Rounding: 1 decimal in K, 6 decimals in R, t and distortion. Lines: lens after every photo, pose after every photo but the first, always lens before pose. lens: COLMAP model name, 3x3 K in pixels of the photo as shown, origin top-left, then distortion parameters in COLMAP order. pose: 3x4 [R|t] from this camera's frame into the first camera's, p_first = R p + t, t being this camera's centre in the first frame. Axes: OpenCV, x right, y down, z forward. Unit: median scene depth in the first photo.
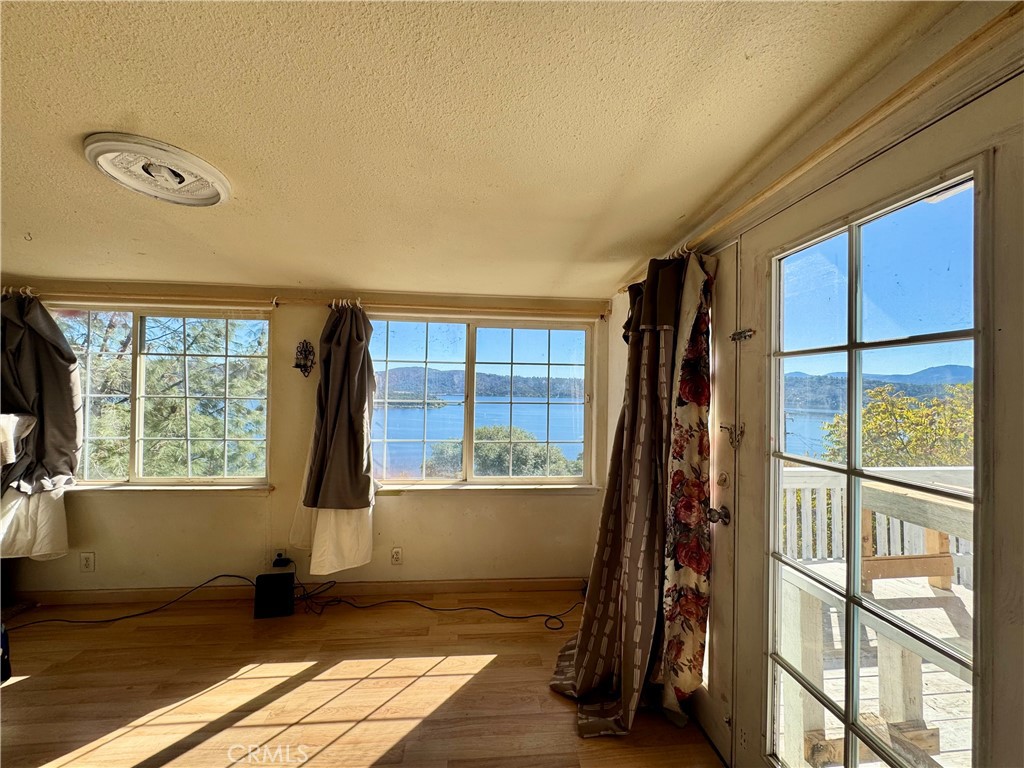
lens RADIAL K [[411.6, 0, 512.0], [0, 411.6, 384.1], [0, 0, 1]] dist [-0.002185, 0.000192]
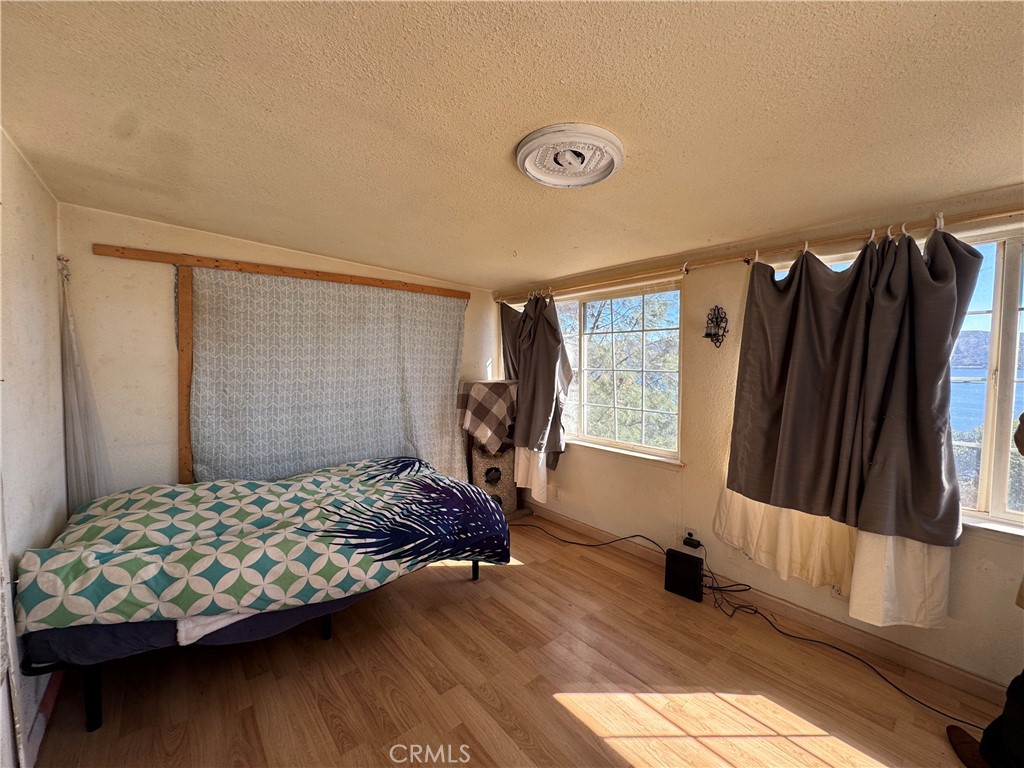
lens RADIAL K [[411.6, 0, 512.7], [0, 411.6, 379.7], [0, 0, 1]] dist [-0.002185, 0.000192]
pose [[0.570771, 0.024230, -0.820752, -0.023827], [0.019067, 0.998904, 0.042749, 0.006136], [0.820888, -0.040050, 0.569683, 0.137417]]
